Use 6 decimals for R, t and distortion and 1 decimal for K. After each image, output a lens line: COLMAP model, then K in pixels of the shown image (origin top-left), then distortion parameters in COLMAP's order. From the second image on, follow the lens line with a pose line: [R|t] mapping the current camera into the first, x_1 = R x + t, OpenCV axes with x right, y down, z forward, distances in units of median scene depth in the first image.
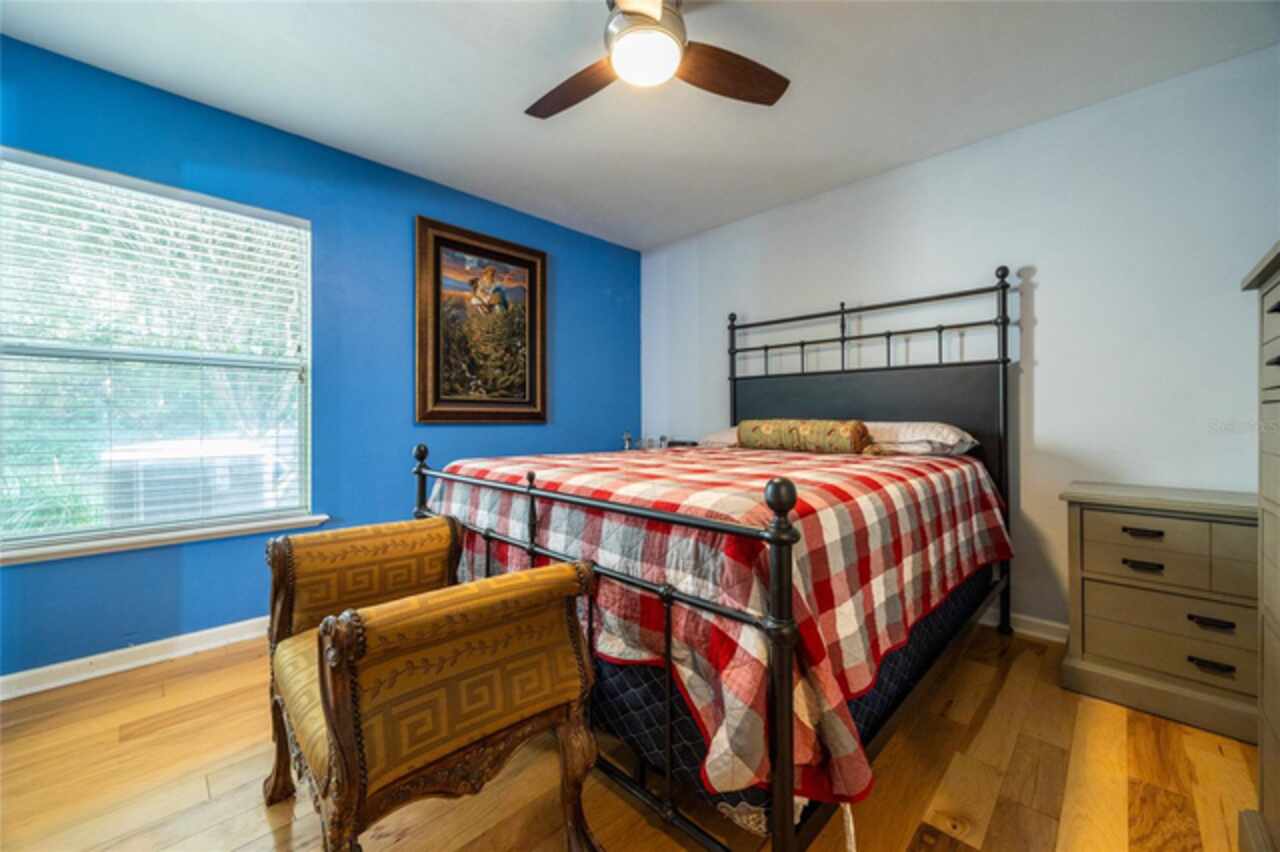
lens RADIAL K [[495.2, 0, 638.1], [0, 495.2, 419.3], [0, 0, 1]] dist [-0.003389, -0.000315]
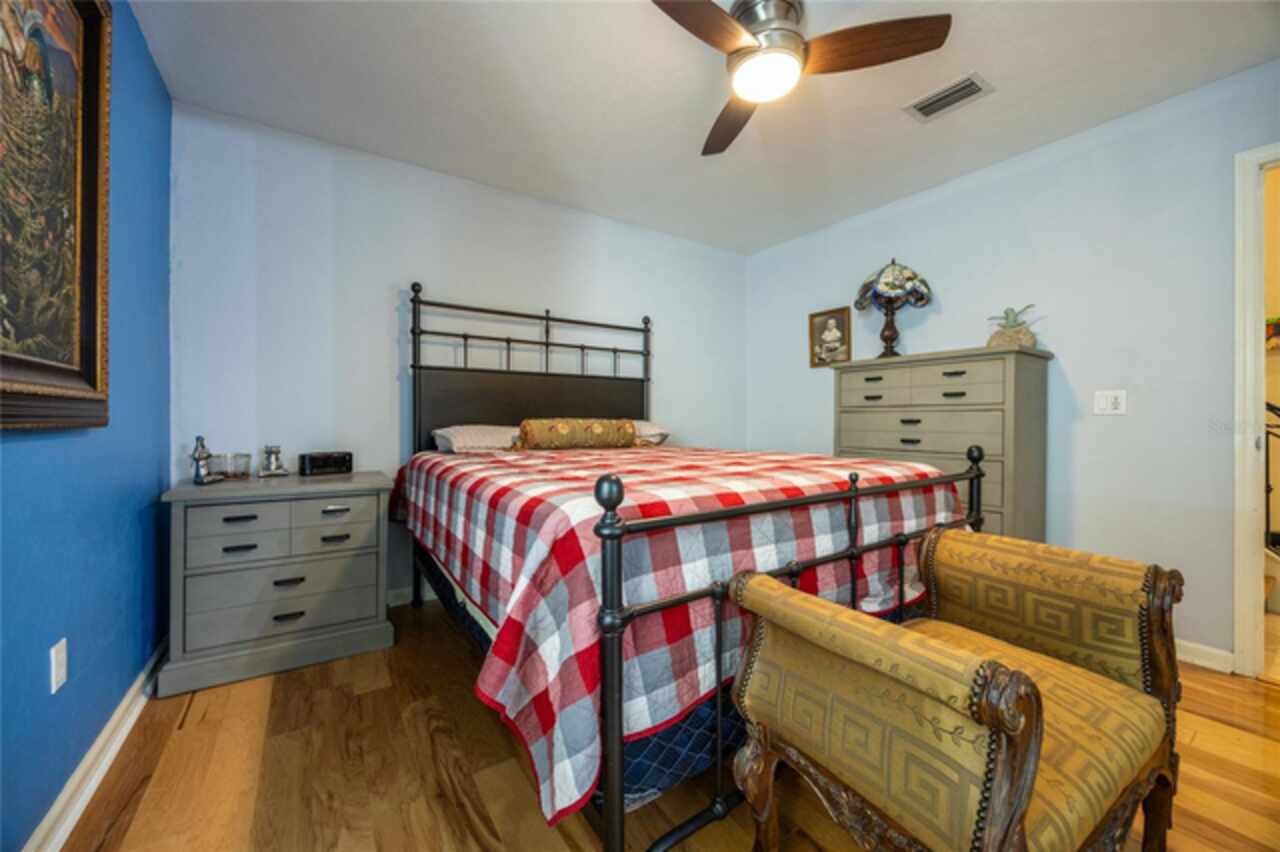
lens RADIAL K [[495.2, 0, 640.7], [0, 495.2, 420.6], [0, 0, 1]] dist [-0.003389, -0.000315]
pose [[0.185278, -0.004918, 0.982674, -0.608367], [-0.001154, 0.999986, 0.005223, -0.000550], [-0.982686, -0.002102, 0.185269, 0.599728]]
